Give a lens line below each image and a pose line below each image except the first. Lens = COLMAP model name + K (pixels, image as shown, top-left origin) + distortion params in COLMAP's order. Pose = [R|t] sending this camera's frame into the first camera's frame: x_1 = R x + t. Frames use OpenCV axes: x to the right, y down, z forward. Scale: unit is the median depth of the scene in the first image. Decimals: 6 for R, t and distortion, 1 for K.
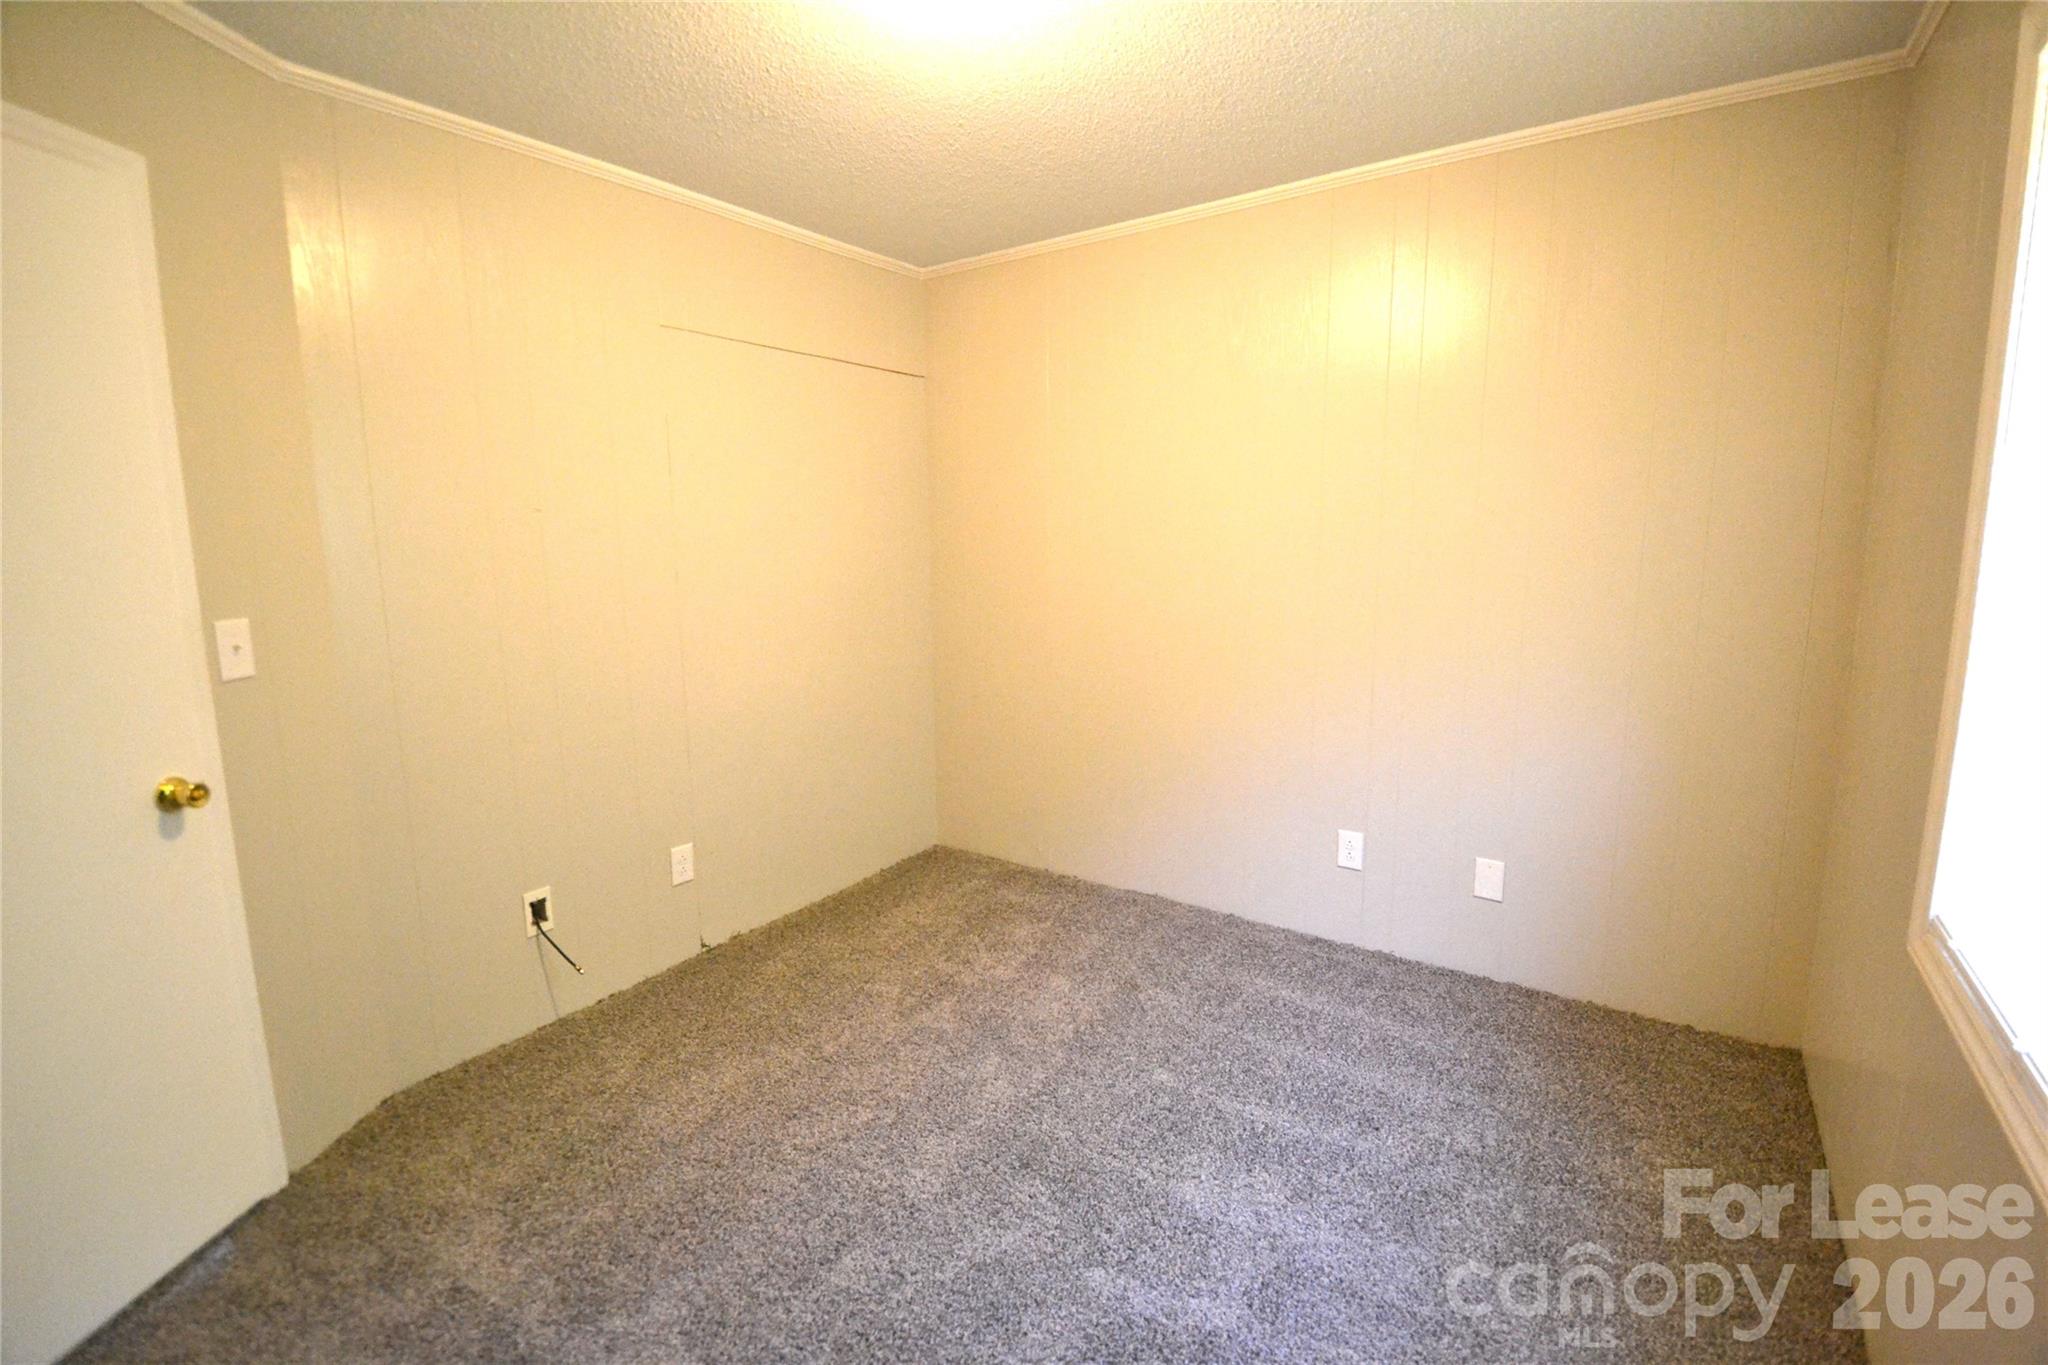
lens RADIAL K [[911.6, 0, 1026.6], [0, 911.6, 669.0], [0, 0, 1]] dist [0.016731, -0.025399]
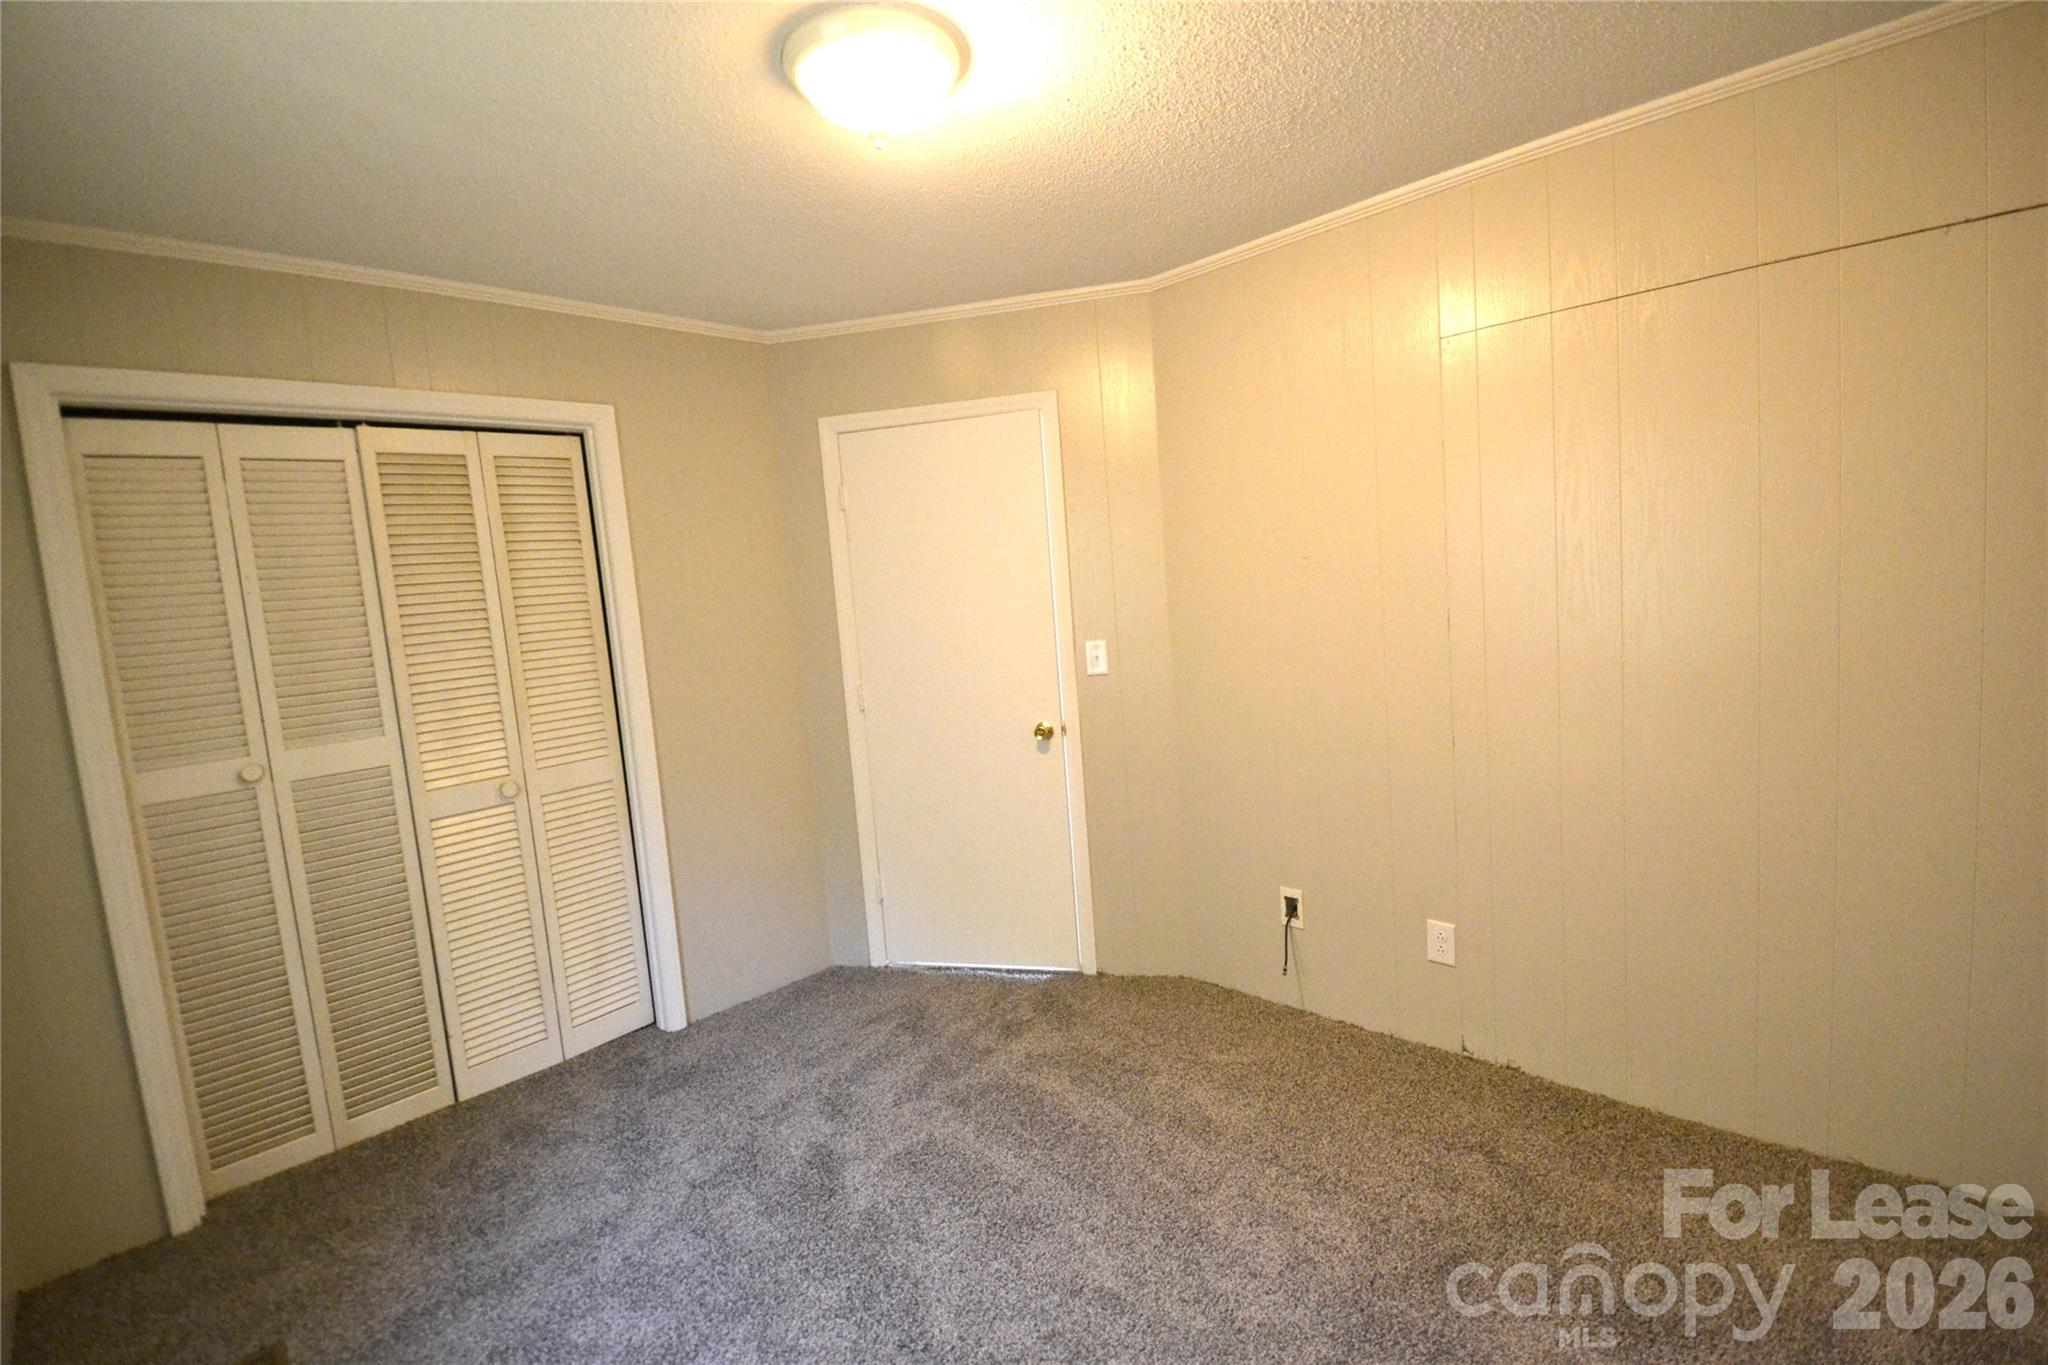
lens RADIAL K [[911.6, 0, 1026.6], [0, 911.6, 669.0], [0, 0, 1]] dist [0.016731, -0.025399]
pose [[-0.174881, 0.114852, -0.977868, 0.777837], [-0.069972, 0.989212, 0.128699, -0.197393], [0.982100, 0.090931, -0.164958, 1.067516]]
